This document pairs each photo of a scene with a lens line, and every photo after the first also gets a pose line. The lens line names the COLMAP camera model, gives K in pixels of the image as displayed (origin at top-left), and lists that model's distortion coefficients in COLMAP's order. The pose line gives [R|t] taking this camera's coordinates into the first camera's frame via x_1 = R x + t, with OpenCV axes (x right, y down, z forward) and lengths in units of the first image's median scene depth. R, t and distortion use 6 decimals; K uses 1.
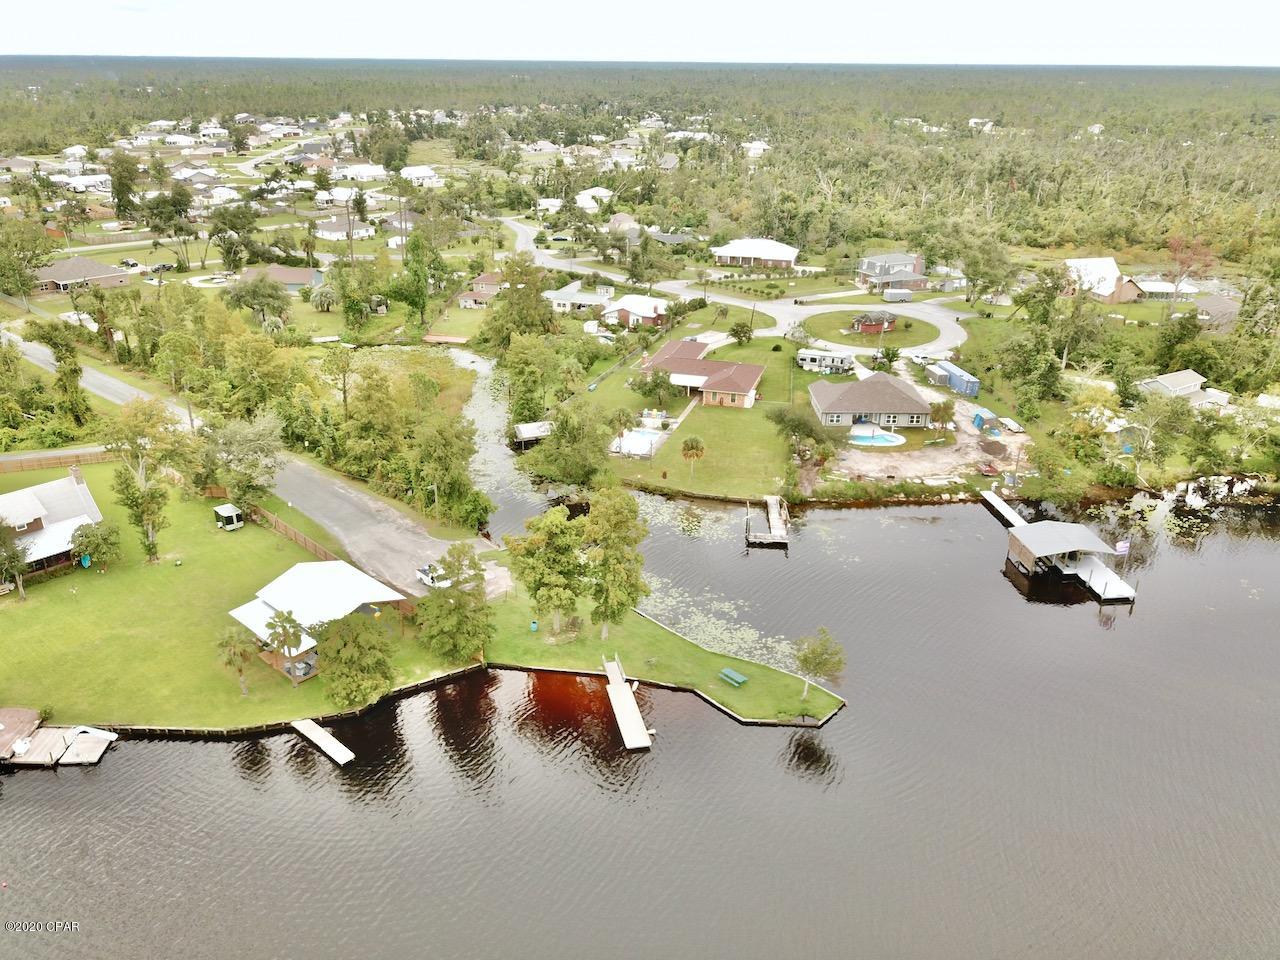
lens RADIAL K [[962.6, 0, 642.2], [0, 962.6, 478.2], [0, 0, 1]] dist [0.021736, -0.012014]
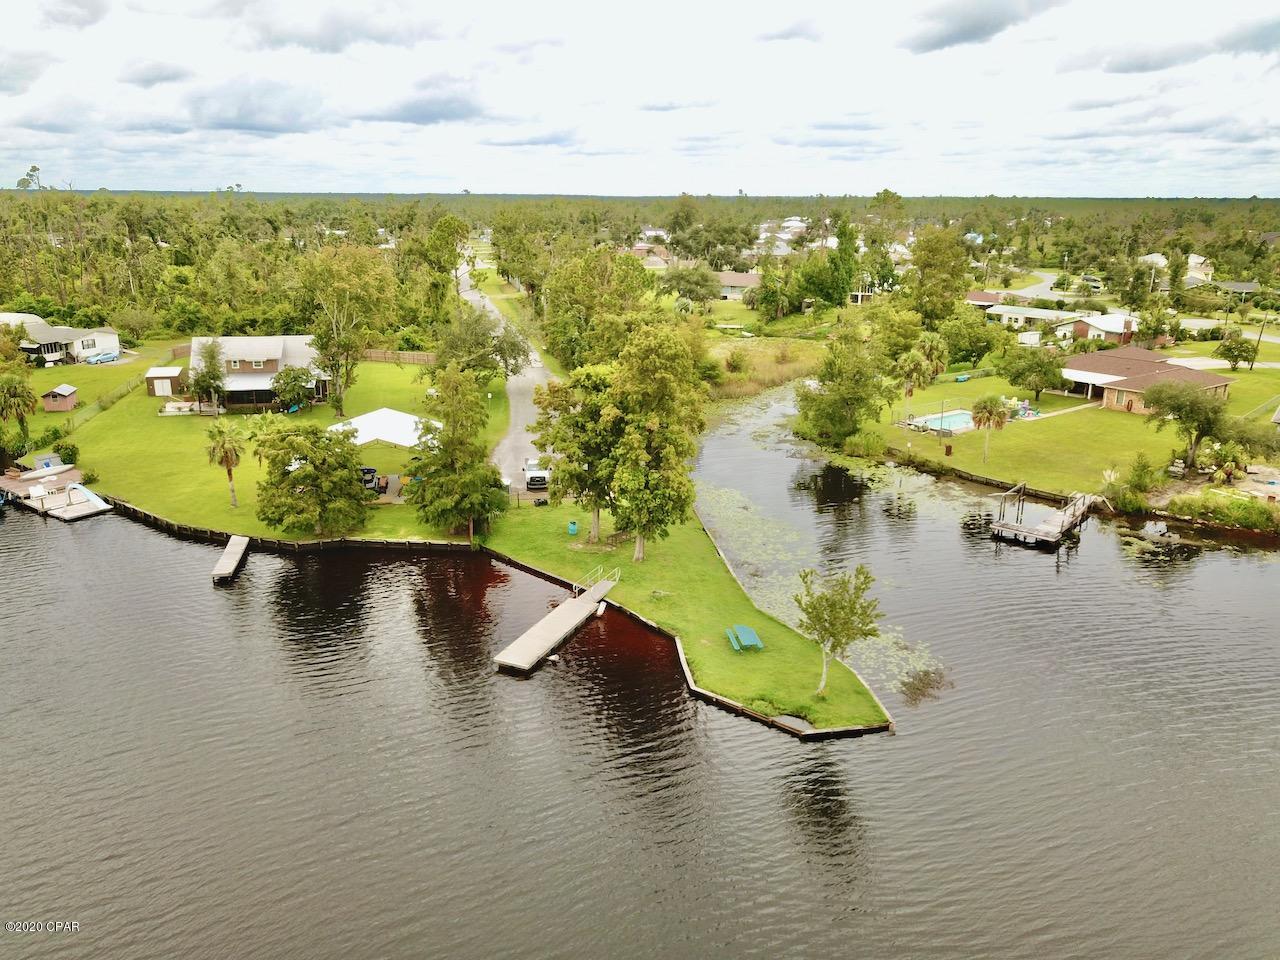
lens RADIAL K [[962.6, 0, 642.2], [0, 962.6, 478.2], [0, 0, 1]] dist [0.021736, -0.012014]
pose [[0.810022, 0.156436, -0.565147, 0.292105], [-0.219921, 0.974457, -0.045476, 0.117281], [0.543598, 0.161124, 0.823736, 0.348671]]
